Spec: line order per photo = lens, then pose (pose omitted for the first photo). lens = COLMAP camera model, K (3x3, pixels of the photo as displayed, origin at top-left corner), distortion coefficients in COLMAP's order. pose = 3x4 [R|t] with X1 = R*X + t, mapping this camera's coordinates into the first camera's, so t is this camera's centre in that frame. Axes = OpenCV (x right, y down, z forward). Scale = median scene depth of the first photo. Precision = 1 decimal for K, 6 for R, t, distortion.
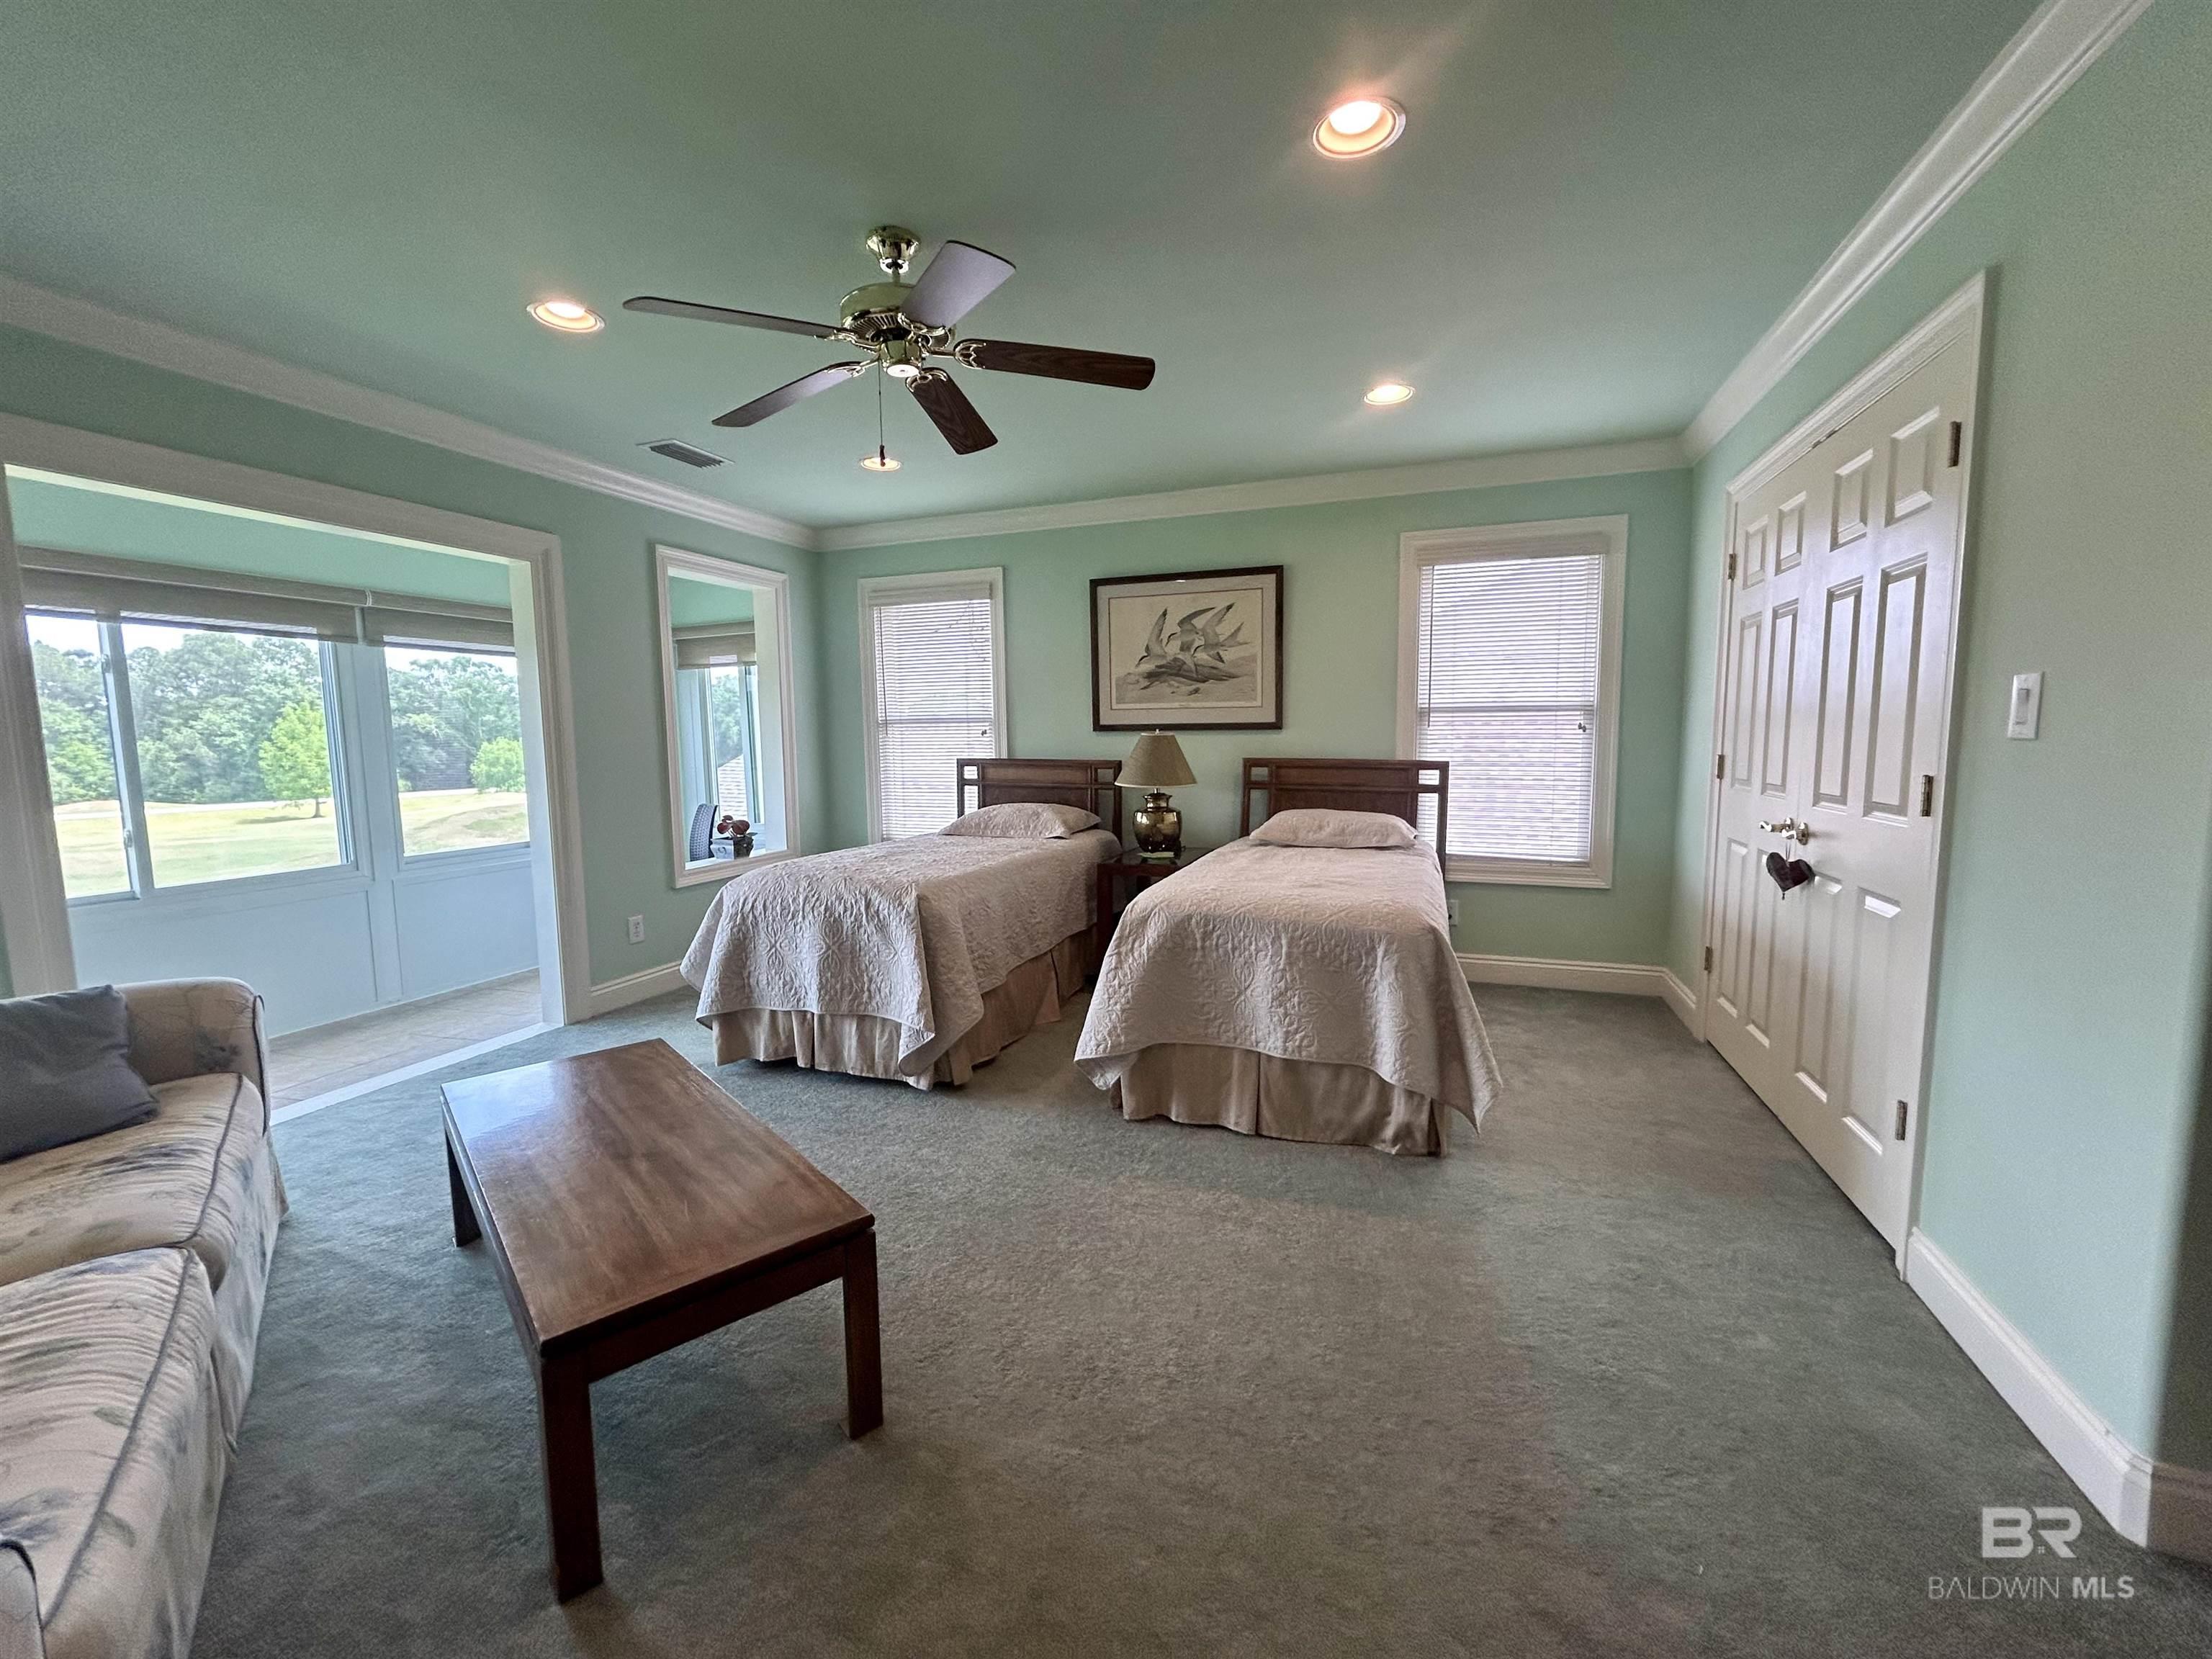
lens RADIAL K [[906.1, 0, 1107.1], [0, 906.1, 828.0], [0, 0, 1]] dist [-0.001858, 0.001805]
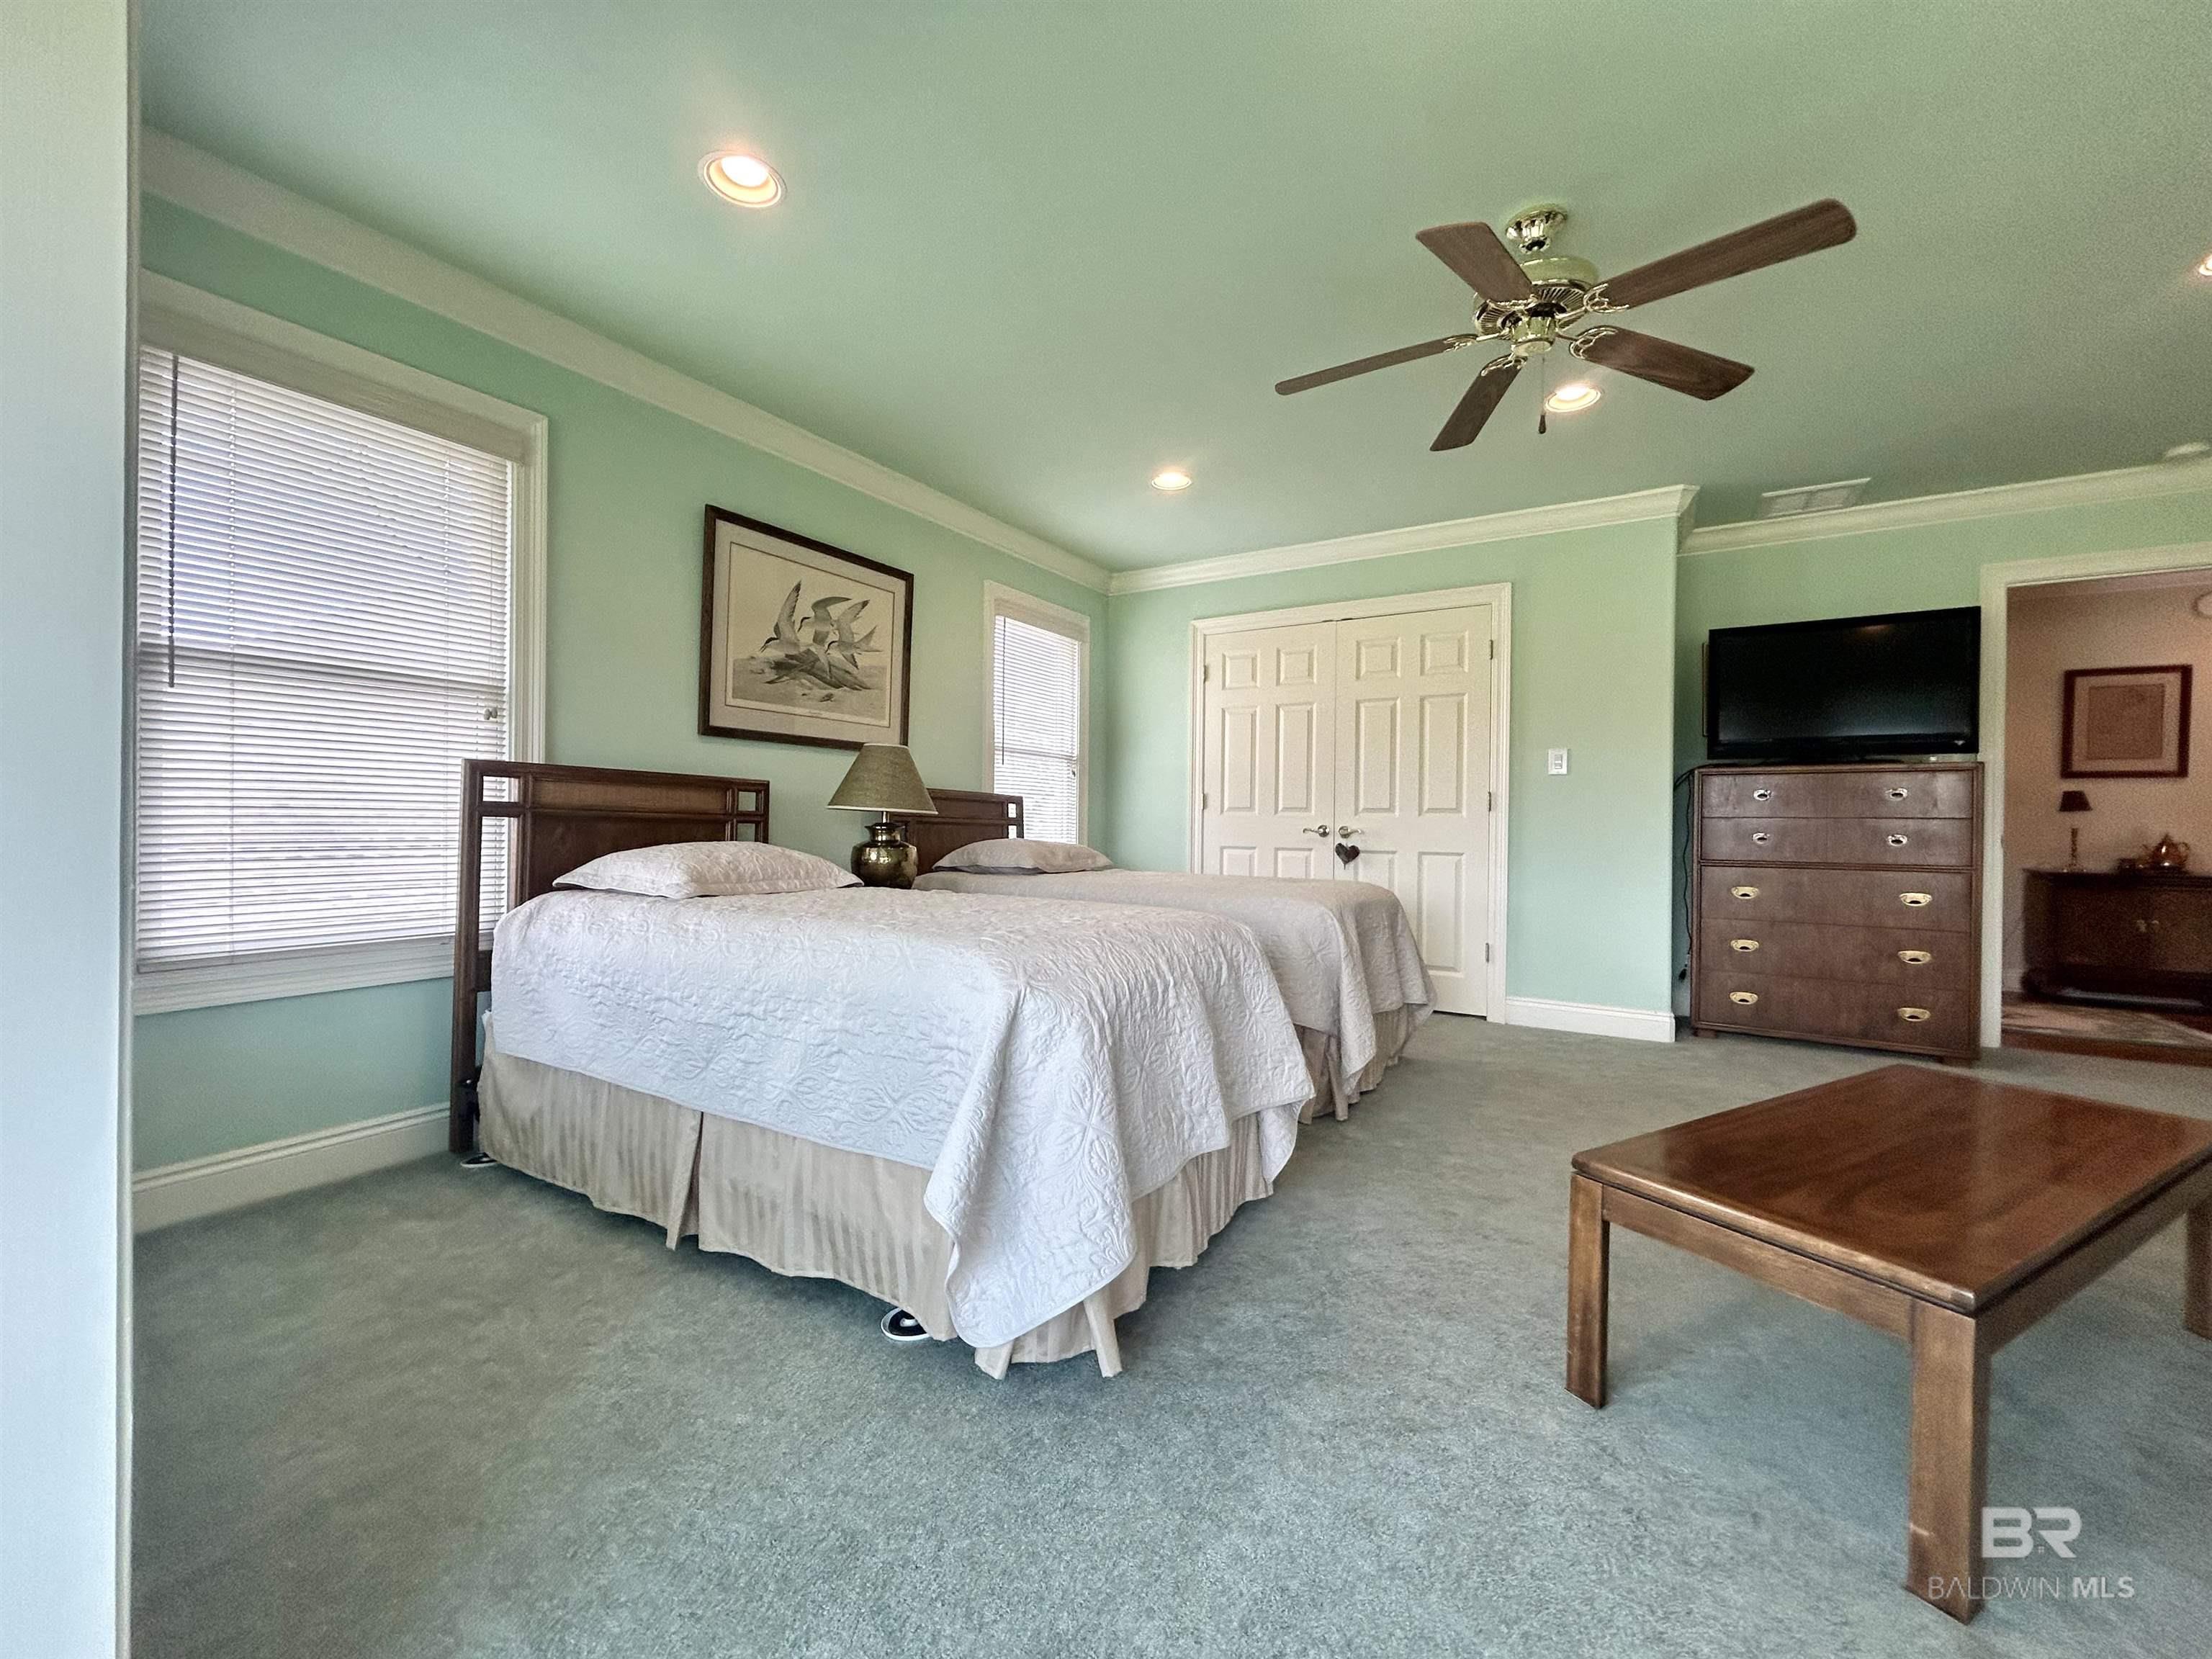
lens RADIAL K [[906.1, 0, 1102.6], [0, 906.1, 829.0], [0, 0, 1]] dist [-0.001858, 0.001805]
pose [[0.205773, 0.007836, 0.978568, -0.671280], [0.089682, 0.995609, -0.026831, 0.003822], [-0.974482, 0.093281, 0.204166, 0.679591]]
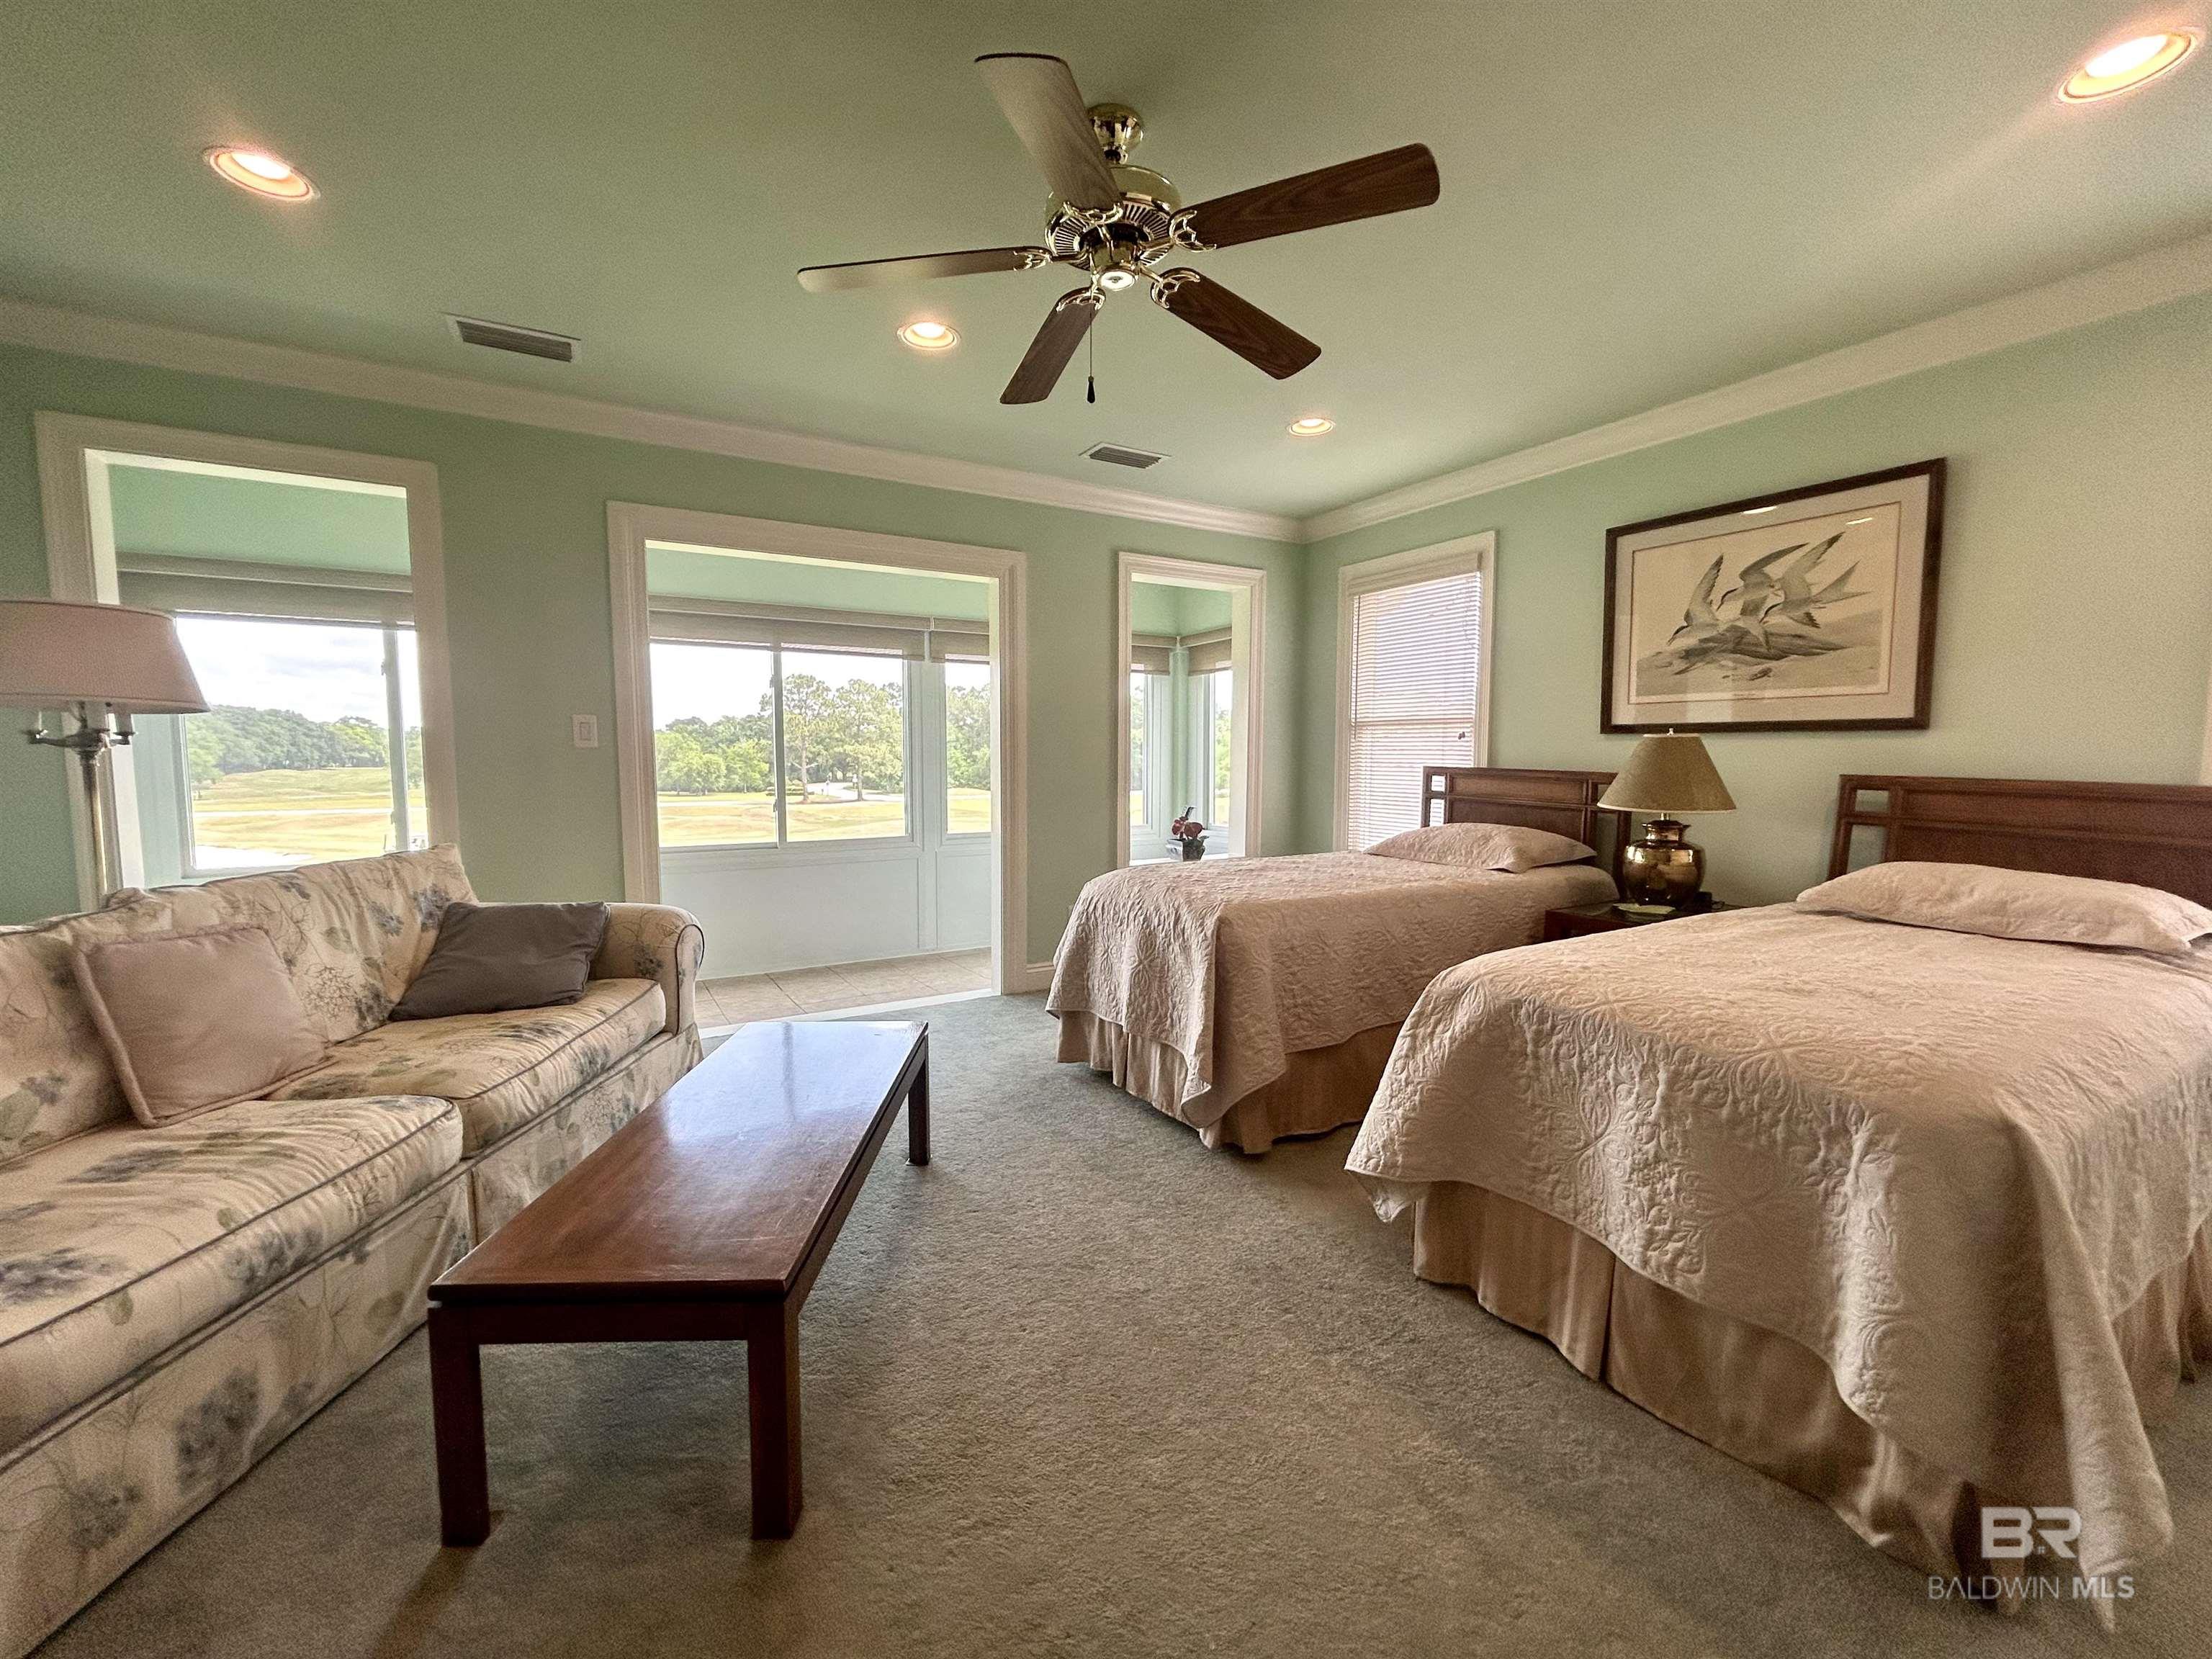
lens RADIAL K [[906.1, 0, 1103.9], [0, 906.1, 829.1], [0, 0, 1]] dist [-0.001858, 0.001805]
pose [[0.767951, 0.068797, -0.636804, 0.171761], [-0.078501, 0.996829, 0.013024, -0.007468], [0.635680, 0.039988, 0.770916, 0.195446]]
